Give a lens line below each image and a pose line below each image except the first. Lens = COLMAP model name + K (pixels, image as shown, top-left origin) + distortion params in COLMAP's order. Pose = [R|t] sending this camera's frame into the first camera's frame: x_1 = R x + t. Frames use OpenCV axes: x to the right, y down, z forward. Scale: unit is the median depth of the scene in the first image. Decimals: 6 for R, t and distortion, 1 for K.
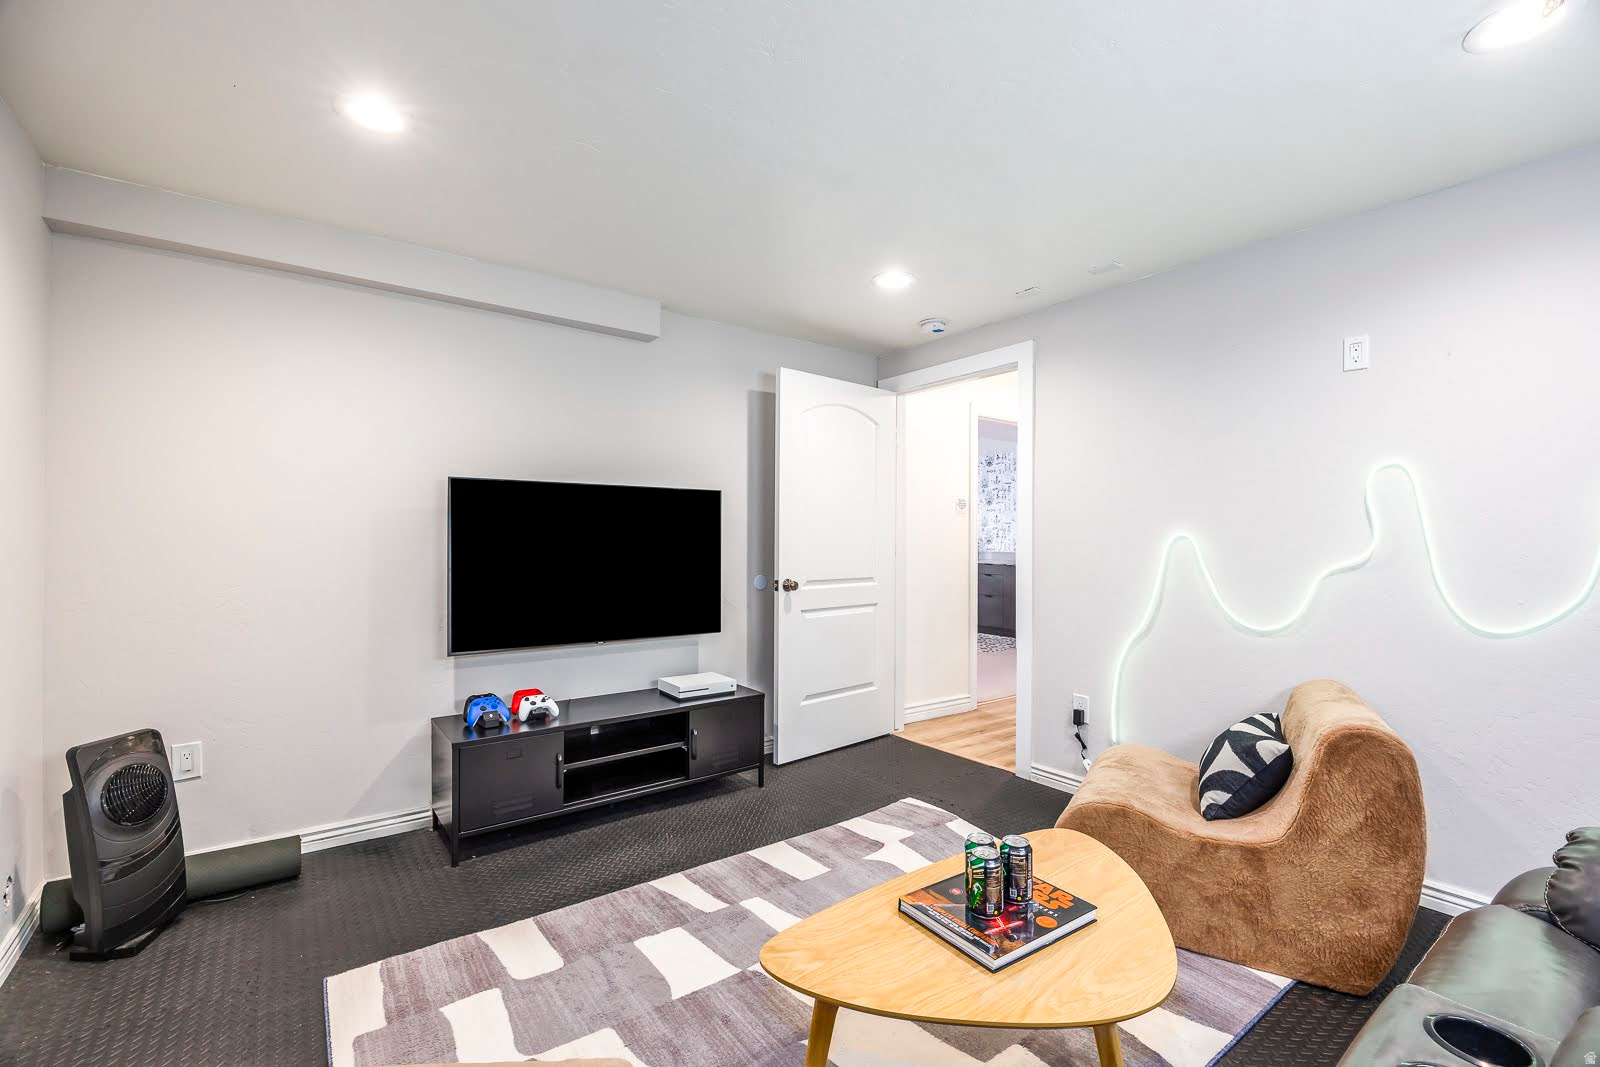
lens RADIAL K [[736.9, 0, 801.6], [0, 736.9, 525.6], [0, 0, 1]] dist [0.000514, -0.000012]
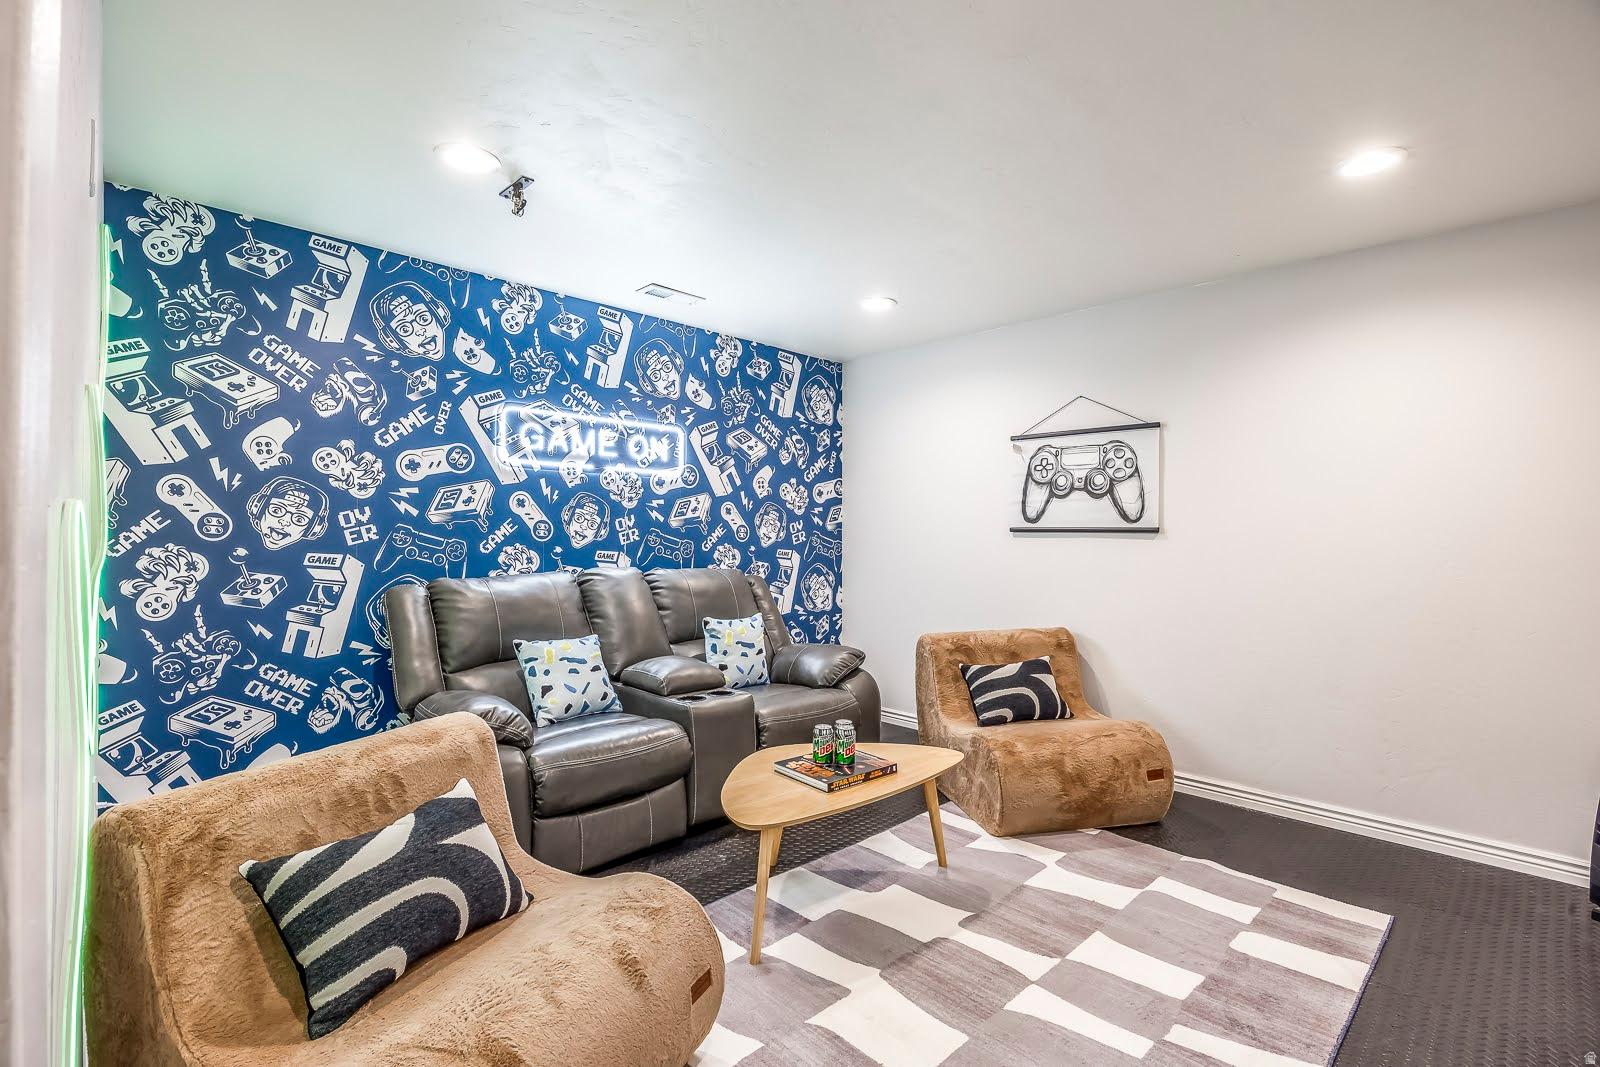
lens RADIAL K [[753.8, 0, 800.2], [0, 753.8, 526.7], [0, 0, 1]] dist [0.000074, -0.000062]
pose [[-0.989077, -0.000909, -0.147396, 0.465570], [-0.001950, 0.999974, 0.006920, -0.008218], [0.147386, 0.007132, -0.989053, 2.081688]]
